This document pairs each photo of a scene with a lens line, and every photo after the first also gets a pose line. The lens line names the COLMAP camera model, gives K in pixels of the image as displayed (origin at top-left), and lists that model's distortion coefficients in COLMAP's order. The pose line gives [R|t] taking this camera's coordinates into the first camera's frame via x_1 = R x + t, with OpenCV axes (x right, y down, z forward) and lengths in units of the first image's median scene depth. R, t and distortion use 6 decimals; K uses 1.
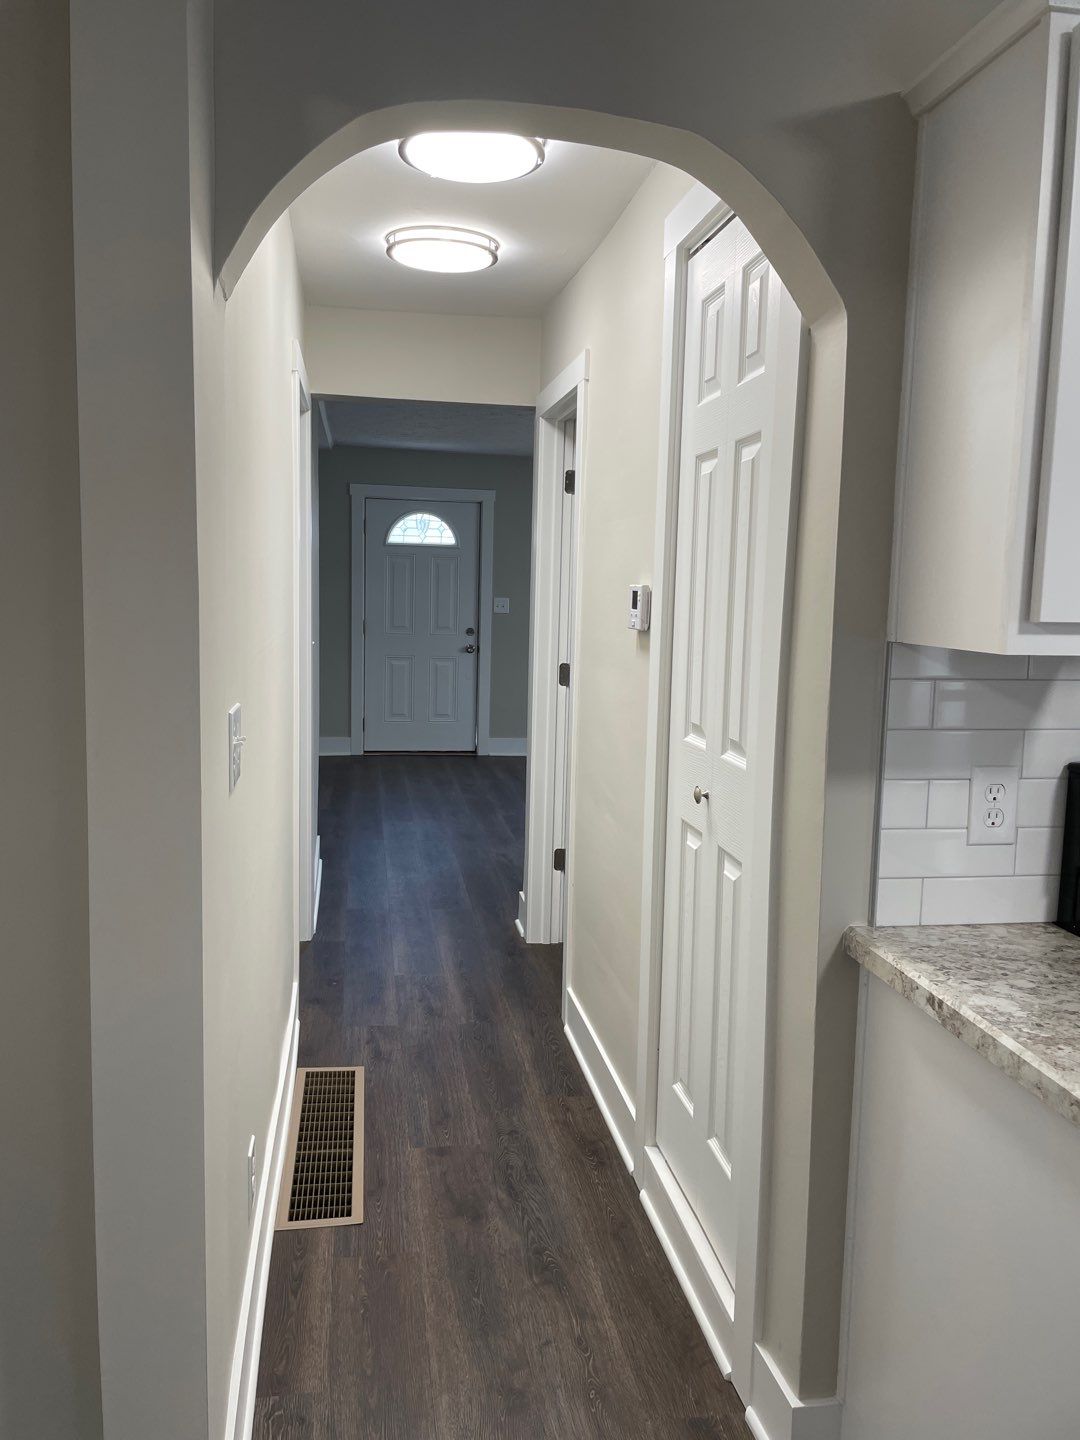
lens RADIAL K [[1113.2, 0, 534.6], [0, 1113.2, 714.8], [0, 0, 1]] dist [0.066111, -0.070191]
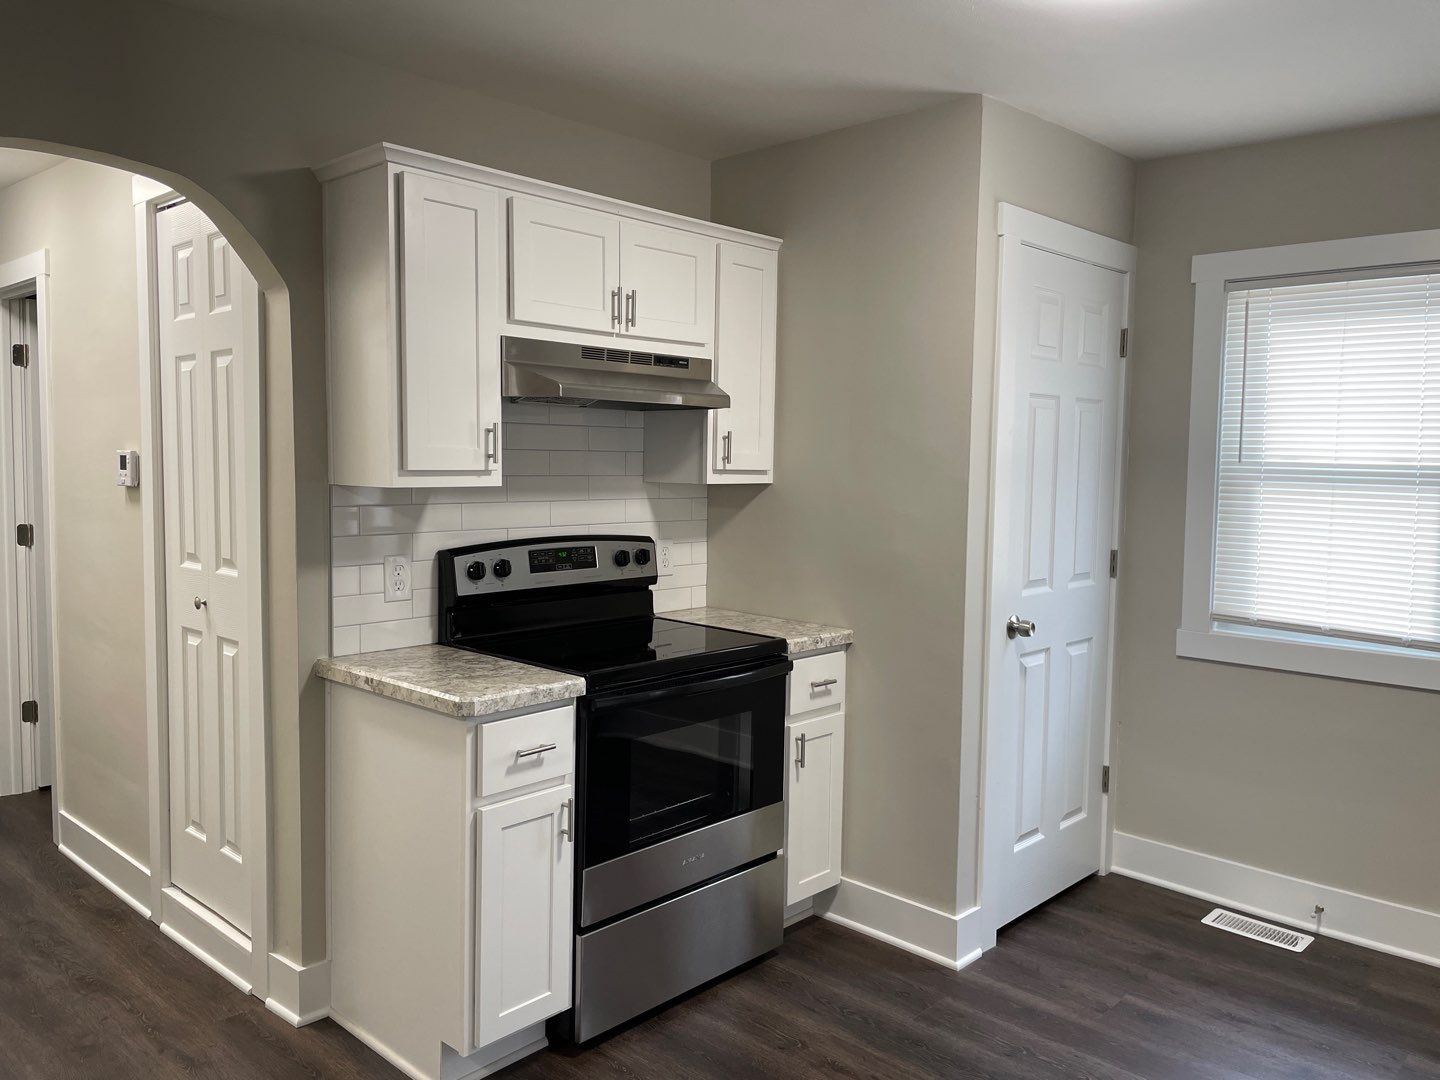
lens RADIAL K [[1113.2, 0, 716.6], [0, 1113.2, 517.2], [0, 0, 1]] dist [0.066111, -0.070191]
pose [[0.802483, -0.051202, 0.594474, -0.184669], [0.080258, 0.996520, -0.022511, 0.056706], [-0.591253, 0.065775, 0.803799, -0.579861]]
